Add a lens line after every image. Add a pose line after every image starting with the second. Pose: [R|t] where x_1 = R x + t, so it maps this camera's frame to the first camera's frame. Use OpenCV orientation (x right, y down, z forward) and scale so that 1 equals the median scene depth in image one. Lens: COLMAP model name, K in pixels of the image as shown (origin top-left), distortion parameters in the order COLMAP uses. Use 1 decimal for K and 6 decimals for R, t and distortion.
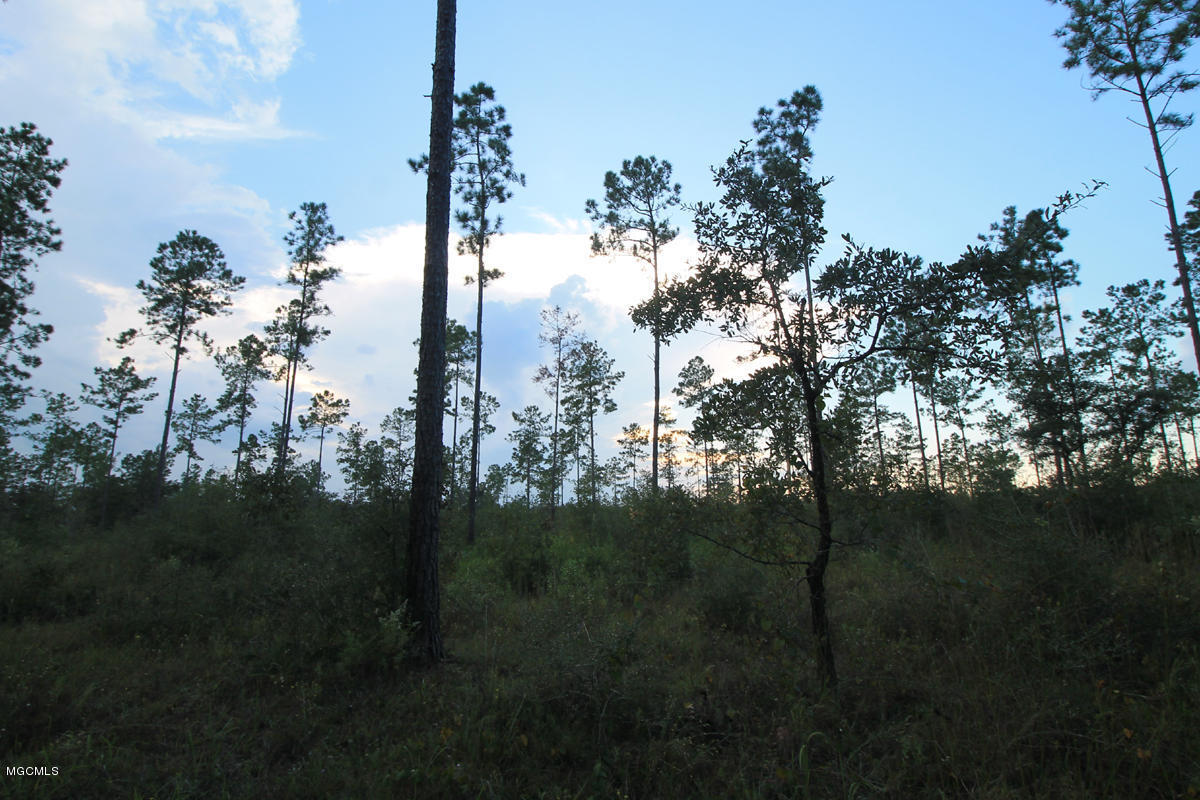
lens RADIAL K [[627.3, 0, 593.5], [0, 627.3, 385.2], [0, 0, 1]] dist [-0.000072, -0.011710]
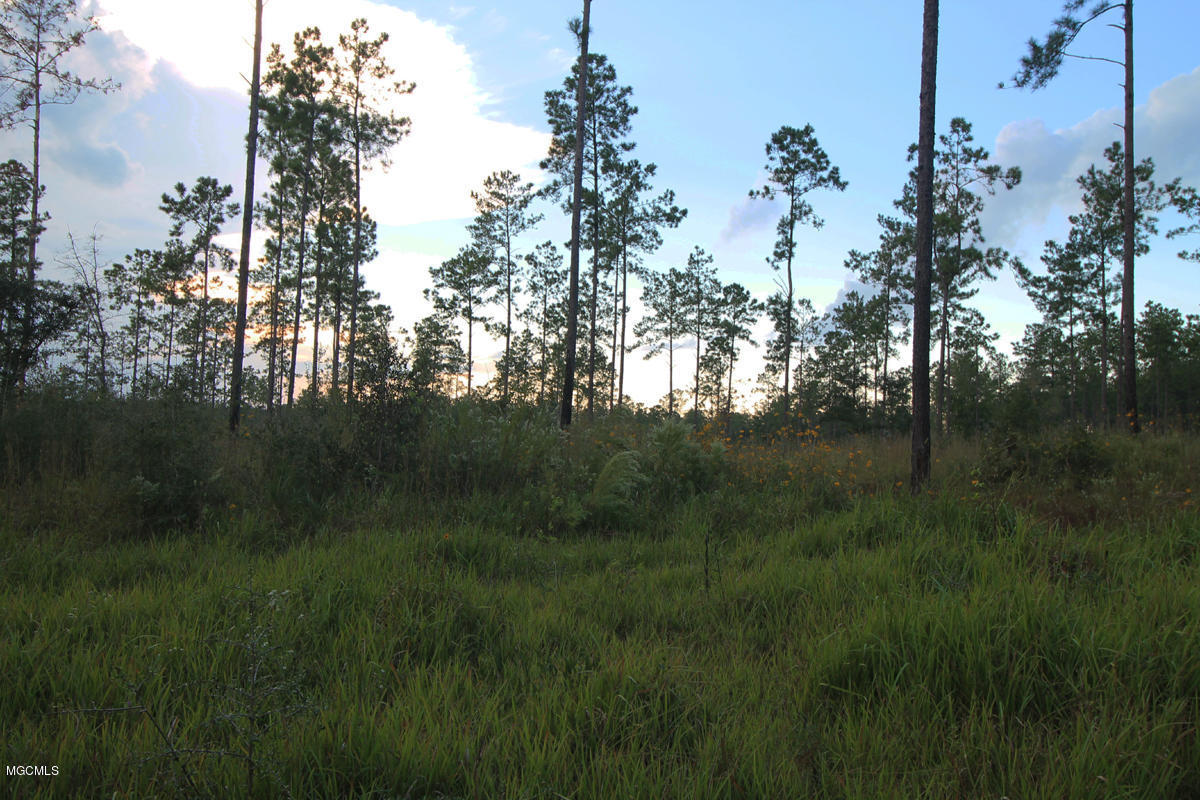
lens RADIAL K [[944.3, 0, 596.2], [0, 944.3, 394.9], [0, 0, 1]] dist [0.008942, -0.009490]
pose [[0.881711, 0.060574, 0.467885, 0.527828], [-0.139771, 0.980741, 0.136423, -0.058115], [-0.450611, -0.185683, 0.873196, -0.197276]]
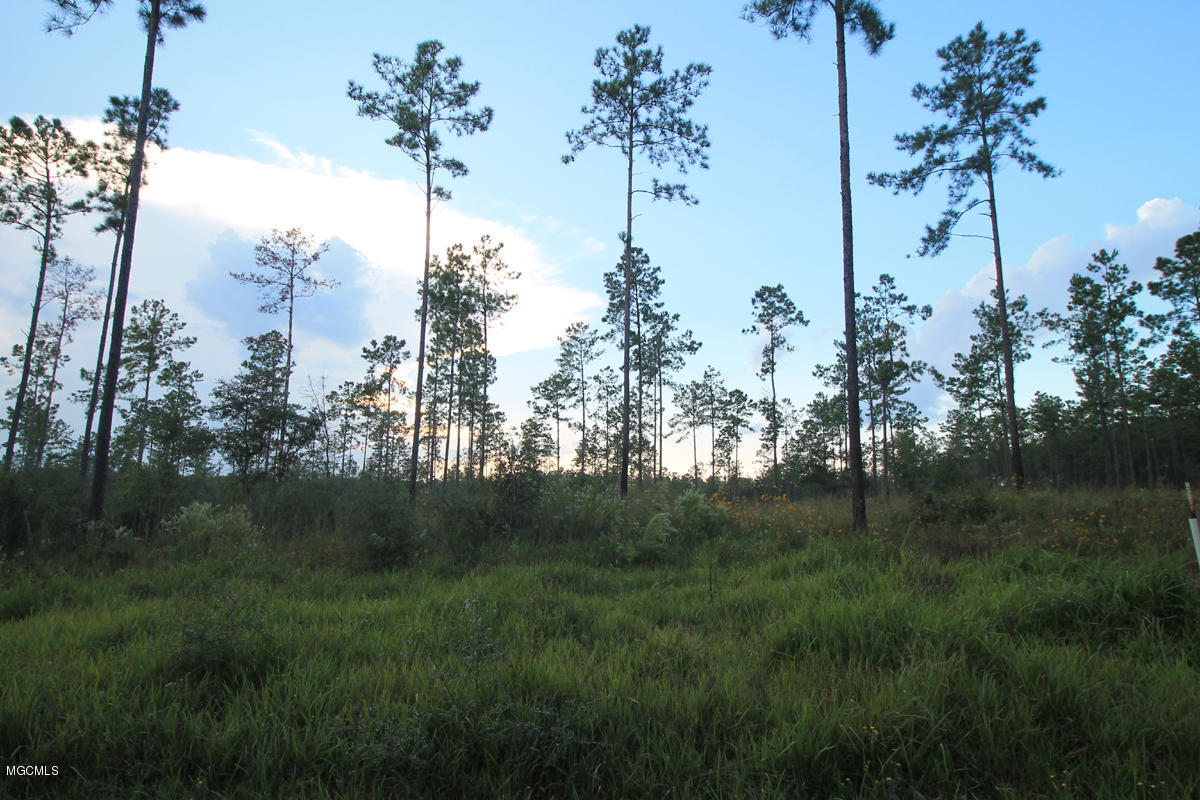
lens RADIAL K [[644.5, 0, 580.5], [0, 644.5, 403.3], [0, 0, 1]] dist [0.000732, -0.010790]
pose [[0.924346, 0.076897, 0.373726, 0.511452], [-0.102712, 0.993473, 0.049624, -0.068867], [-0.367471, -0.084256, 0.926211, -0.228244]]
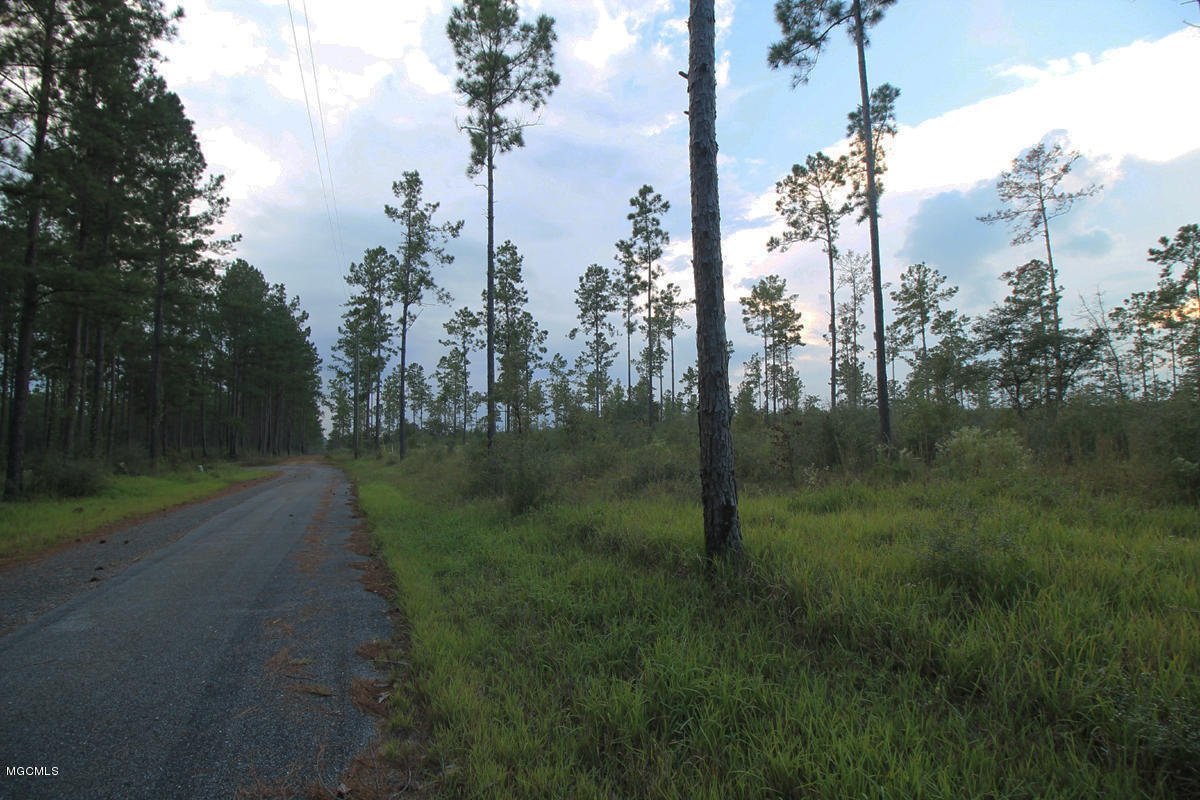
lens RADIAL K [[559.2, 0, 601.3], [0, 559.2, 386.4], [0, 0, 1]] dist [-0.005381, -0.011145]
pose [[0.733884, -0.057907, -0.676802, 0.520970], [0.154768, 0.984408, 0.083595, -0.060895], [0.661408, -0.166096, 0.731404, -0.209330]]
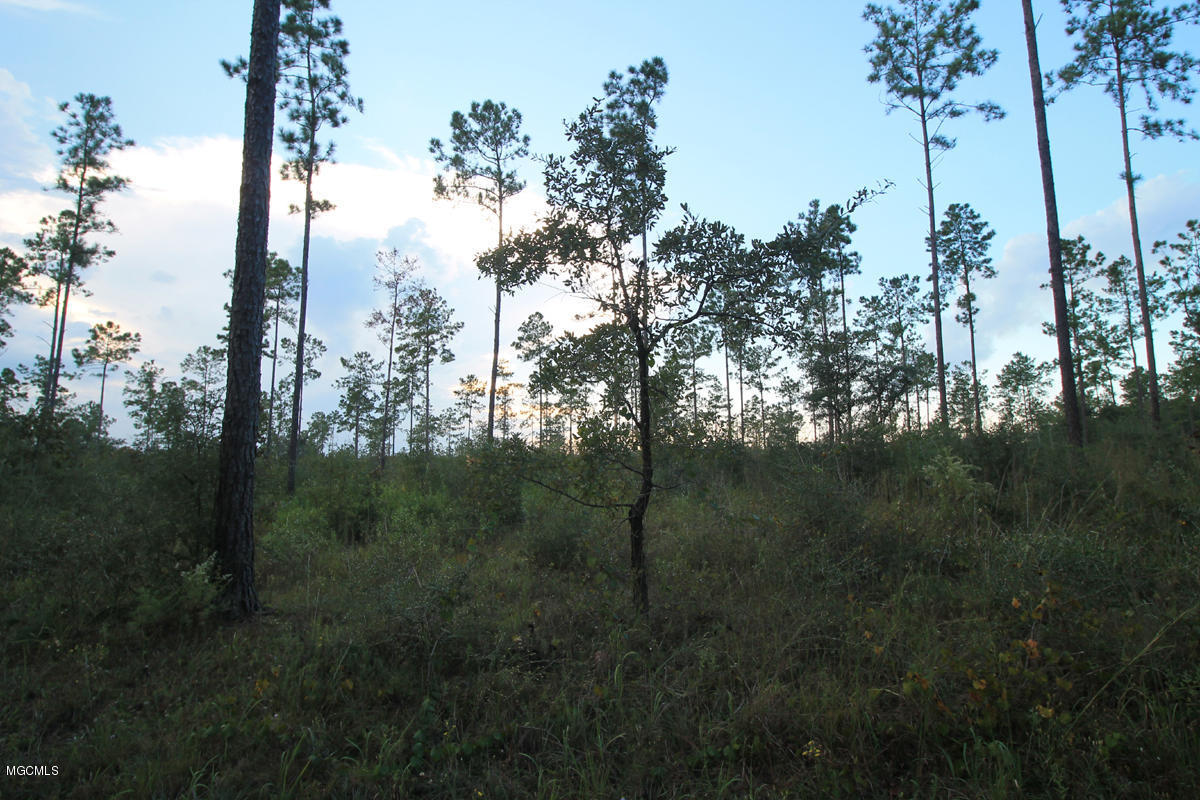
lens RADIAL K [[610.9, 0, 606.1], [0, 610.9, 392.7], [0, 0, 1]] dist [0.004683, -0.014843]
pose [[0.959647, 0.034525, 0.279081, -0.001596], [-0.058415, 0.995261, 0.077743, 0.001961], [-0.275074, -0.090908, 0.957115, 0.001355]]
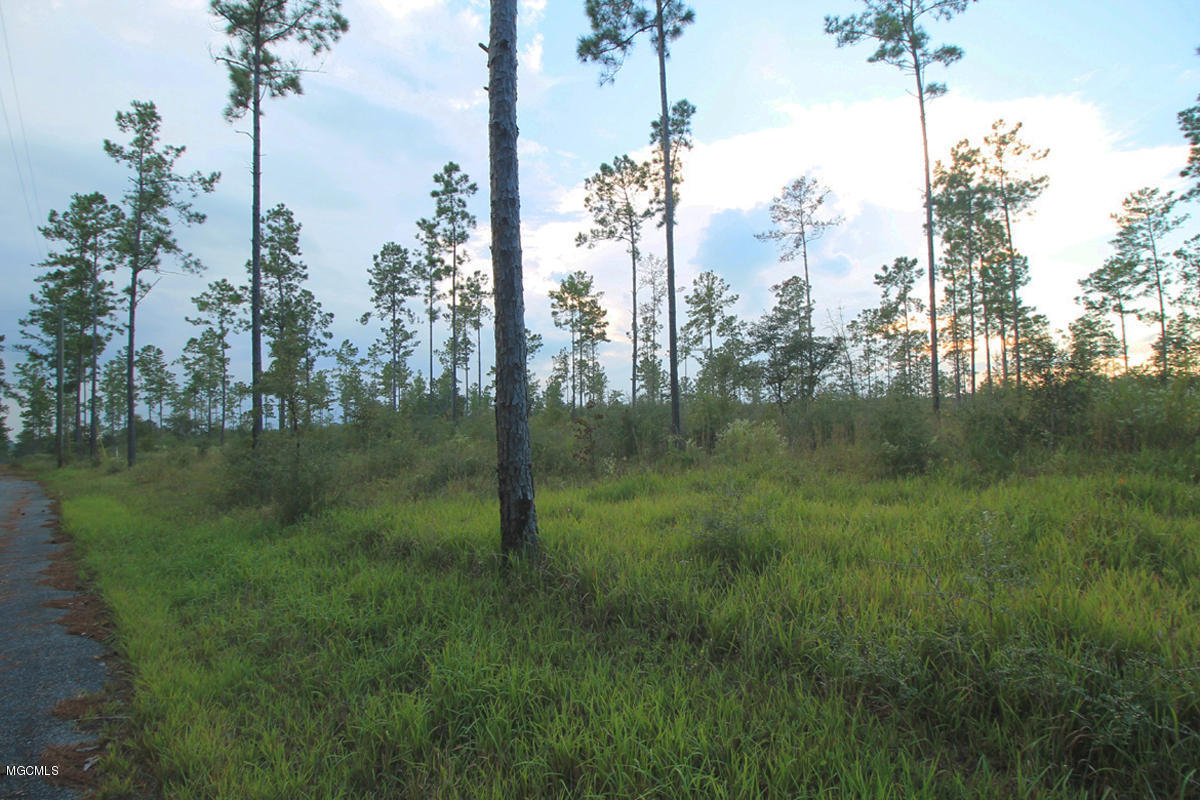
lens RADIAL K [[572.1, 0, 620.9], [0, 572.1, 398.8], [0, 0, 1]] dist [-0.002695, -0.012289]
pose [[0.929371, -0.032300, -0.367732, 0.523102], [0.098796, 0.981589, 0.163469, -0.060300], [0.355681, -0.188253, 0.915451, -0.207472]]
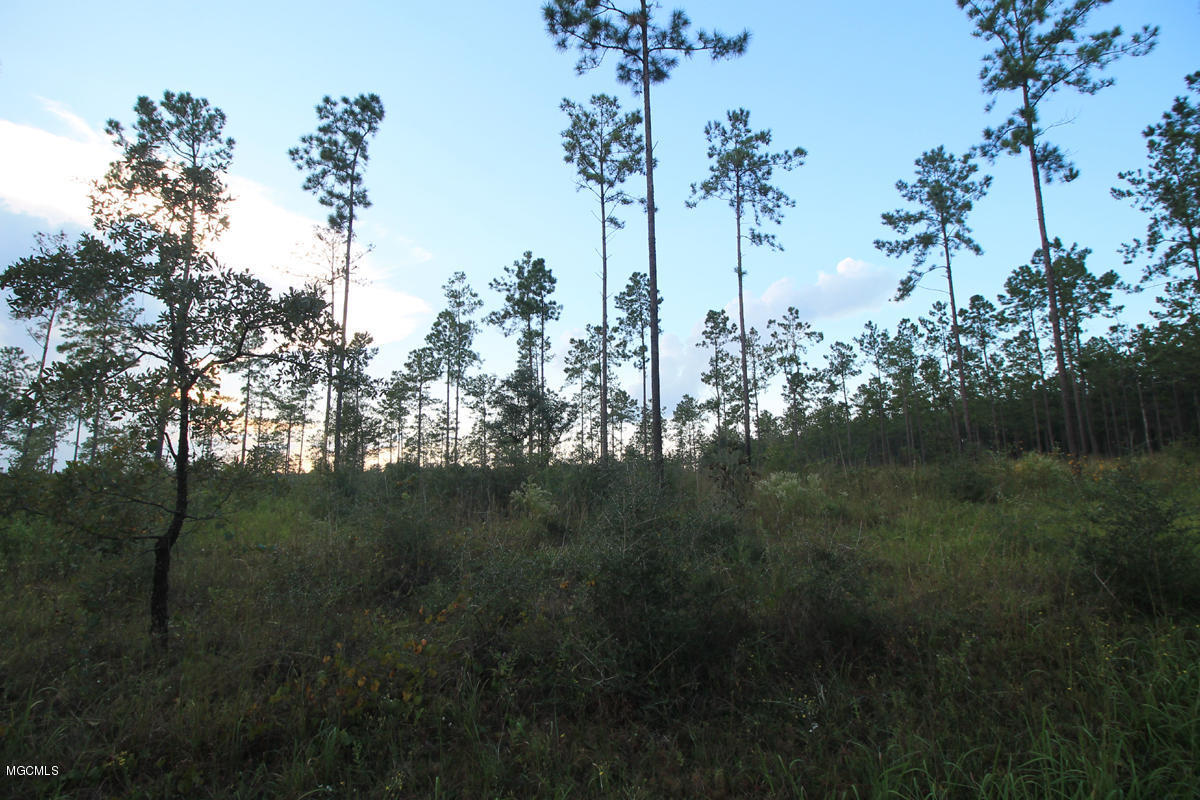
lens RADIAL K [[572.1, 0, 586.3], [0, 572.1, 397.0], [0, 0, 1]] dist [-0.002695, -0.012289]
pose [[0.768161, 0.095255, 0.633131, 0.040340], [-0.128788, 0.991647, 0.007061, -0.009359], [-0.627170, -0.086963, 0.774013, -0.035441]]
